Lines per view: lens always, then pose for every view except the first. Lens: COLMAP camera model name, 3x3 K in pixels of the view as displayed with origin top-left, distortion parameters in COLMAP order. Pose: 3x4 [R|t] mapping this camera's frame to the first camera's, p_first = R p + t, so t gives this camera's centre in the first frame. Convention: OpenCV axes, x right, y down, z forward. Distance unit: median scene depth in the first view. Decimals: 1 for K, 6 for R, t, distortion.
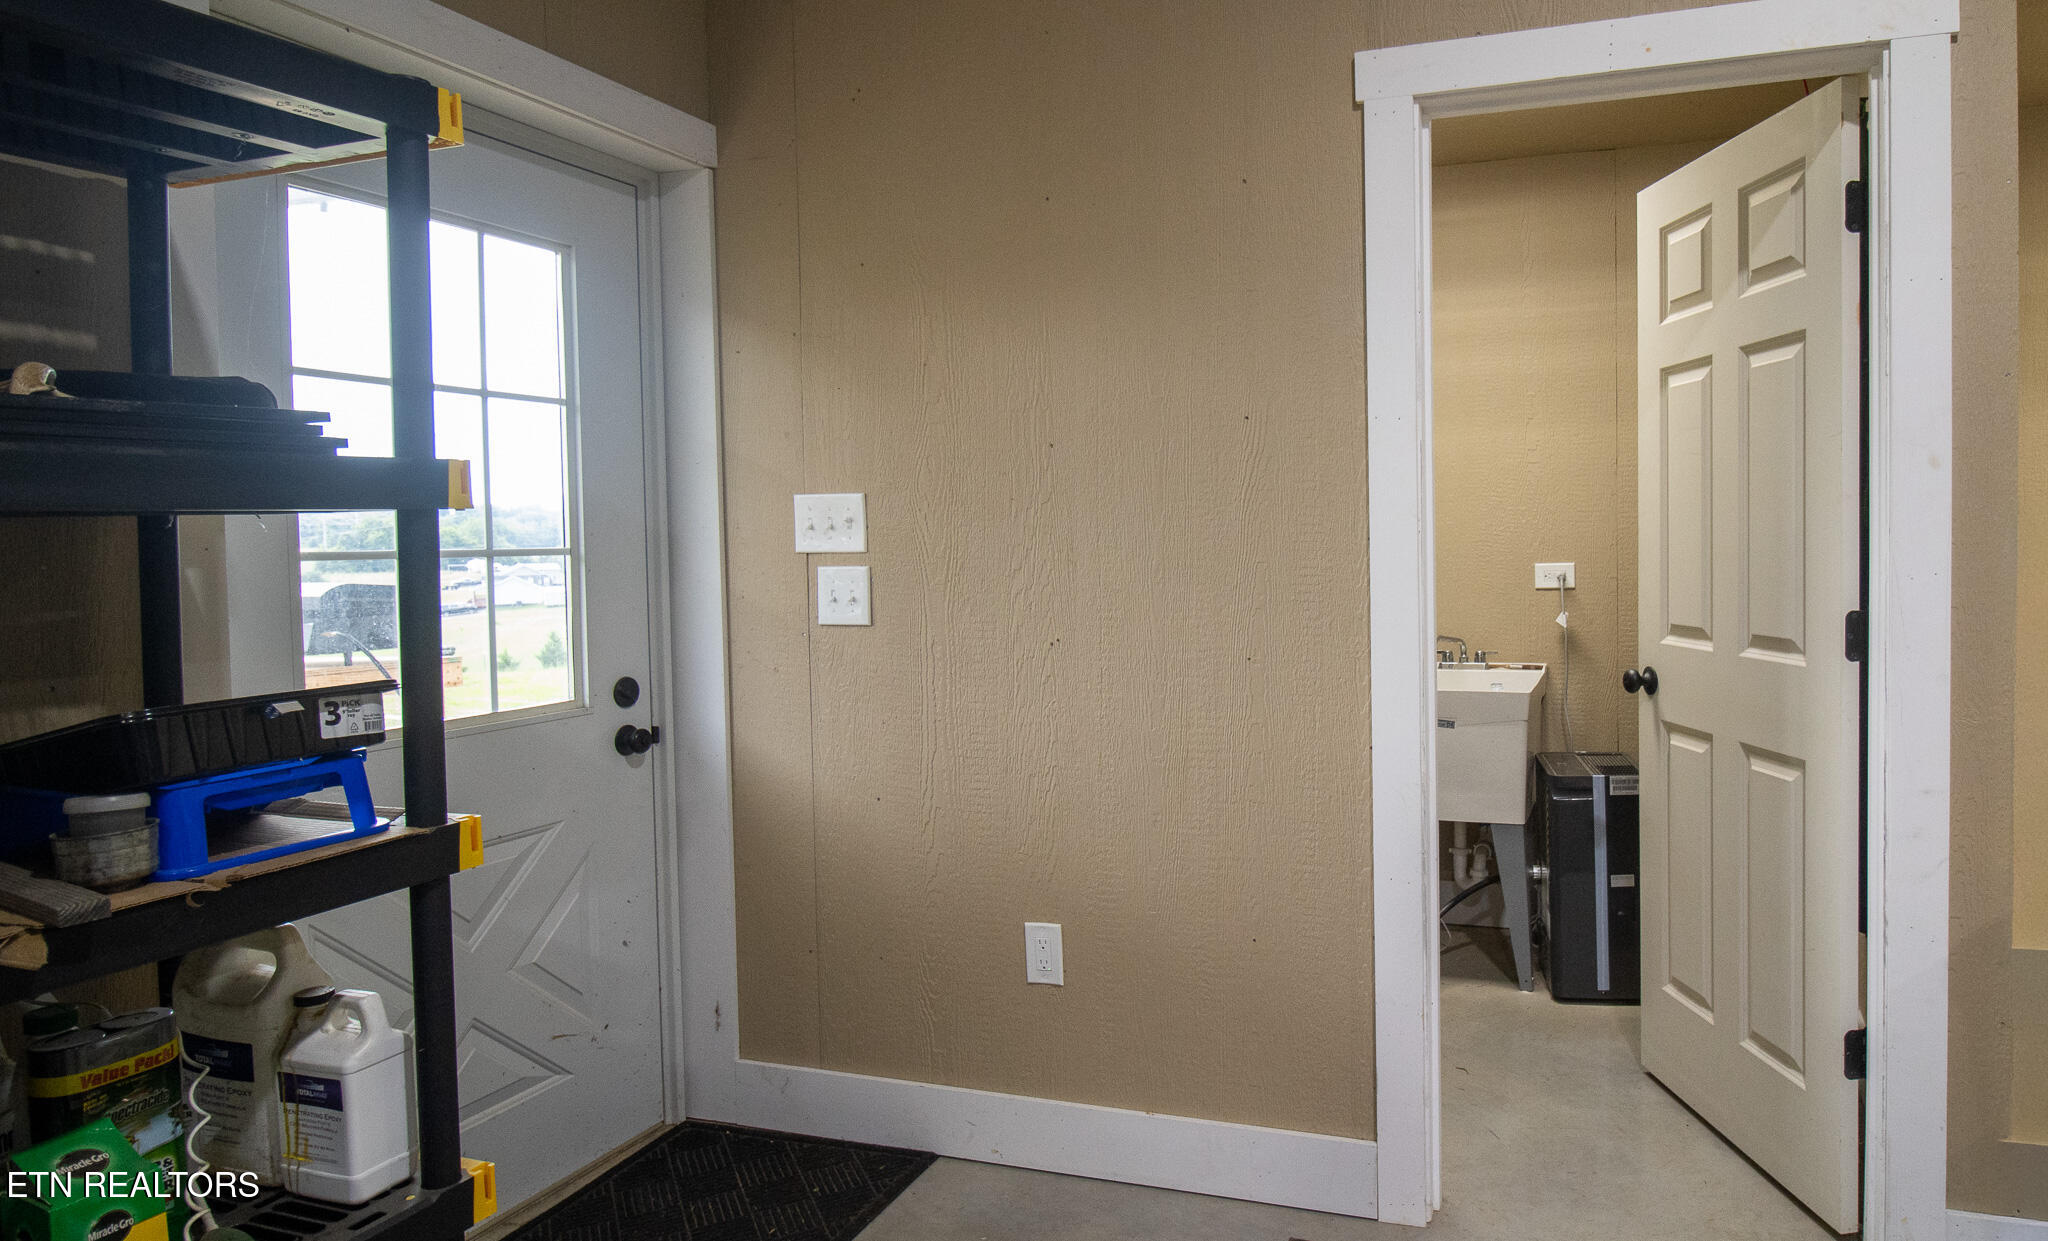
lens RADIAL K [[1863.3, 0, 1024.0], [0, 1863.3, 620.5], [0, 0, 1]] dist [-0.002099, -0.000559]
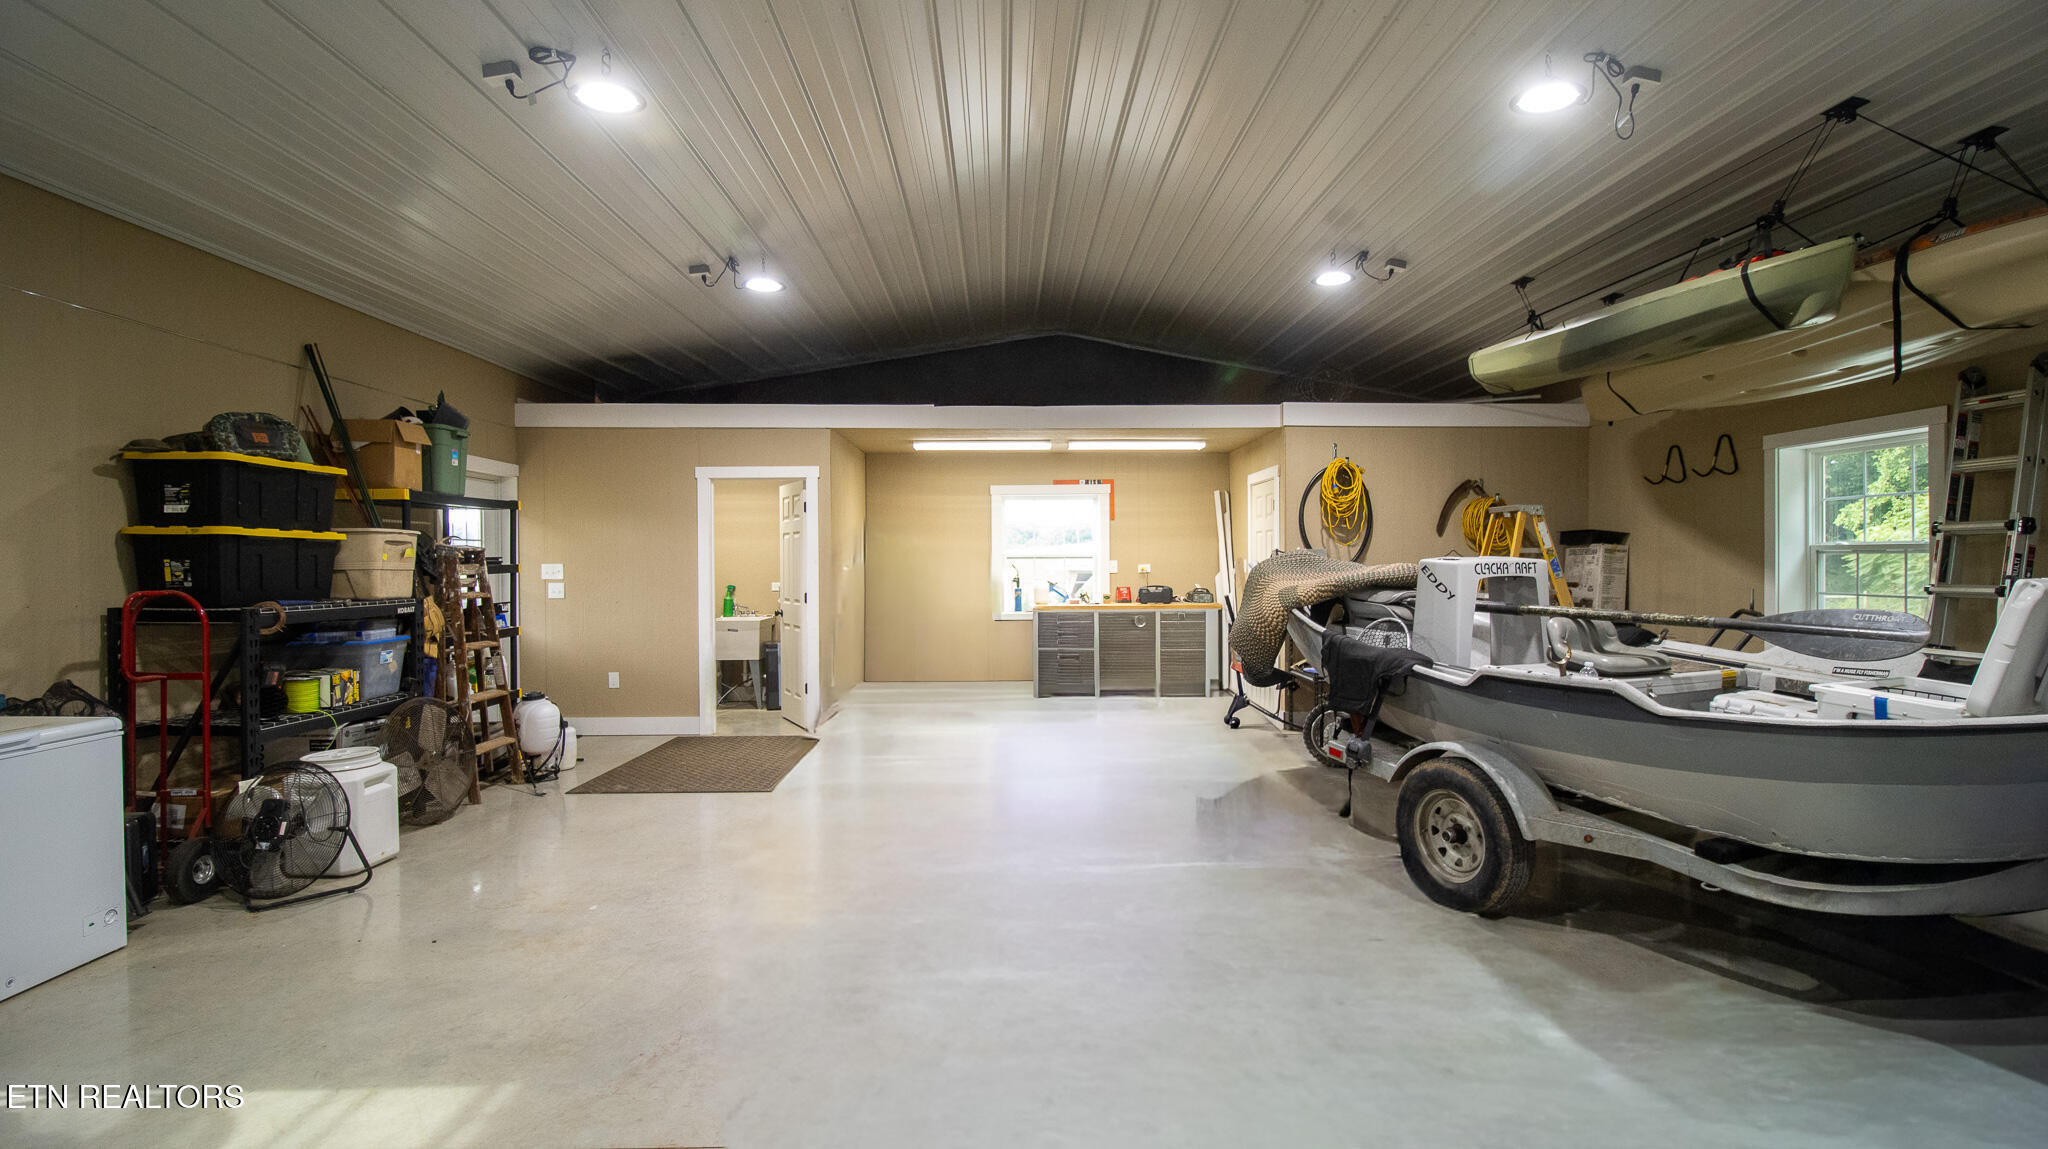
lens RADIAL K [[958.8, 0, 1021.7], [0, 958.8, 583.2], [0, 0, 1]] dist [0.001855, -0.015700]
pose [[0.889818, 0.000083, 0.456315, -0.109795], [0.010086, 0.999752, -0.019850, 0.015396], [-0.456203, 0.022265, 0.889597, -0.905468]]
